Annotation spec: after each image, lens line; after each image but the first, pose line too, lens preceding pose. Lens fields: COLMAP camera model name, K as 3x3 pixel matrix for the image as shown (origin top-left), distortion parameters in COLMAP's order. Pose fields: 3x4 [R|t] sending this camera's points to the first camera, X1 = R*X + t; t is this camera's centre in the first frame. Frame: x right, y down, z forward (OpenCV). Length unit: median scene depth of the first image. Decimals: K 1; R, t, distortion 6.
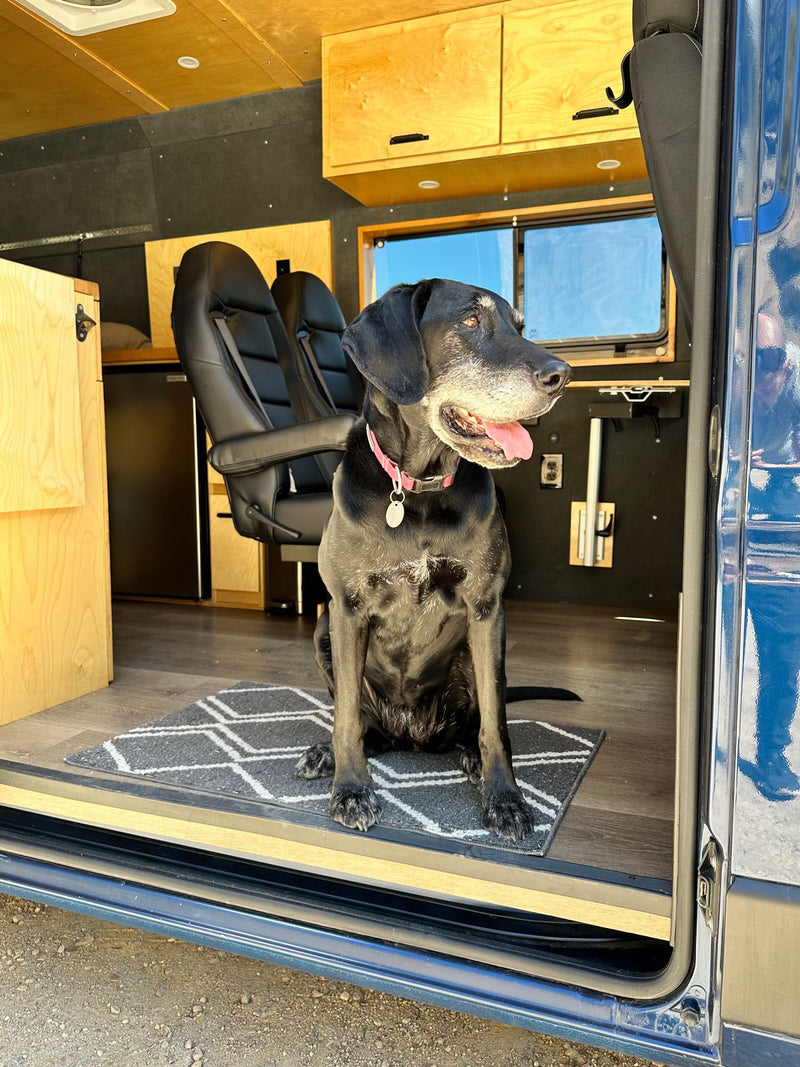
lens RADIAL K [[787.3, 0, 400.0], [0, 787.3, 533.5], [0, 0, 1]] dist [0.001022, 0.002033]
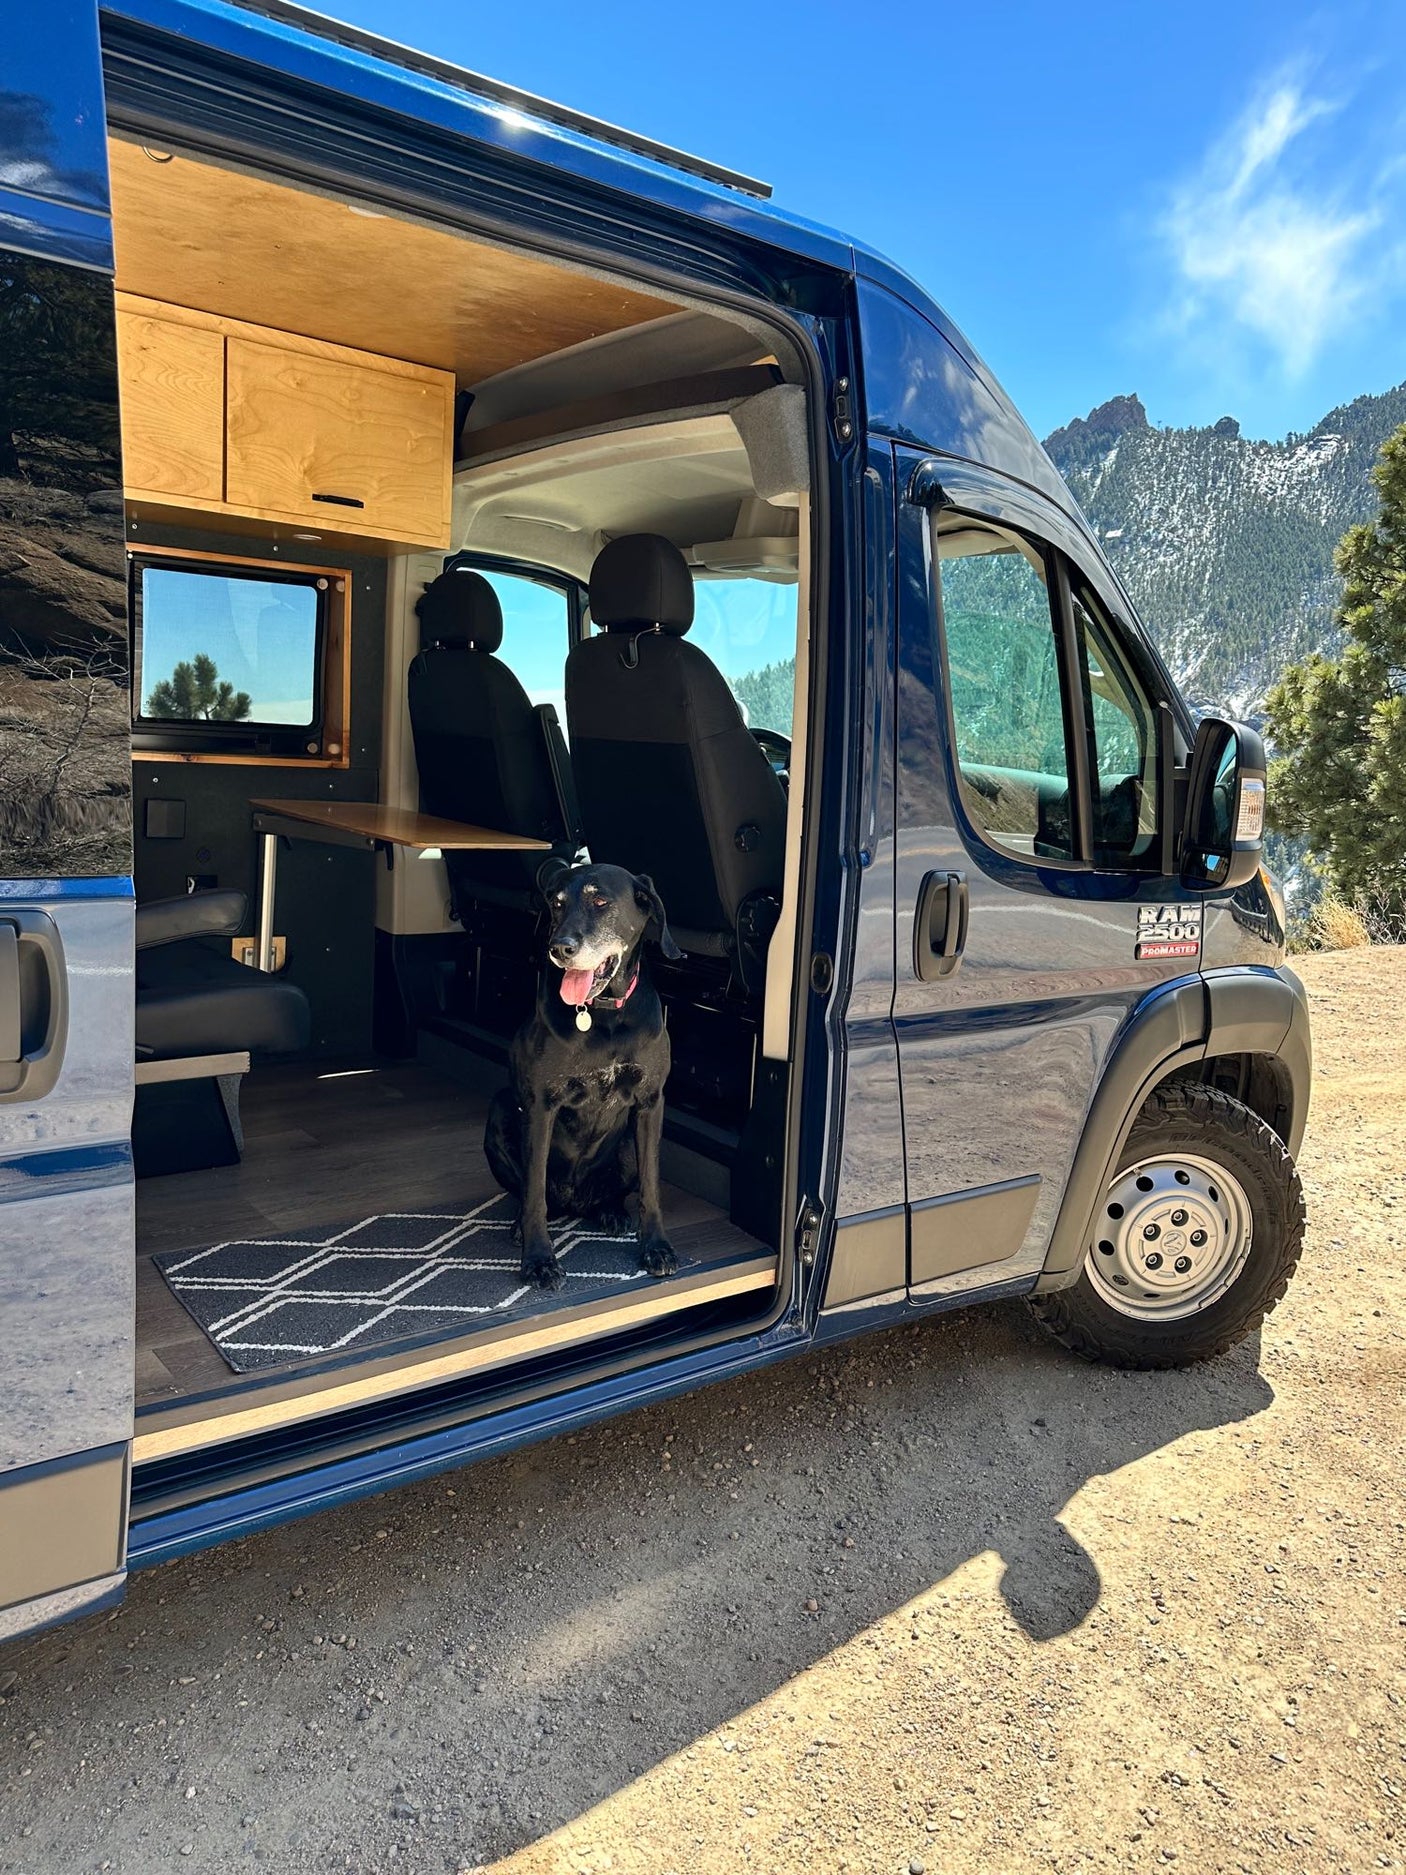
lens RADIAL K [[1383.5, 0, 703.0], [0, 1383.5, 937.5], [0, 0, 1]] dist [0.001022, 0.002033]
pose [[0.497925, -0.091114, 0.862421, -1.679620], [0.029667, 0.995673, 0.088064, -0.340421], [-0.866713, -0.018264, 0.498473, -0.185832]]
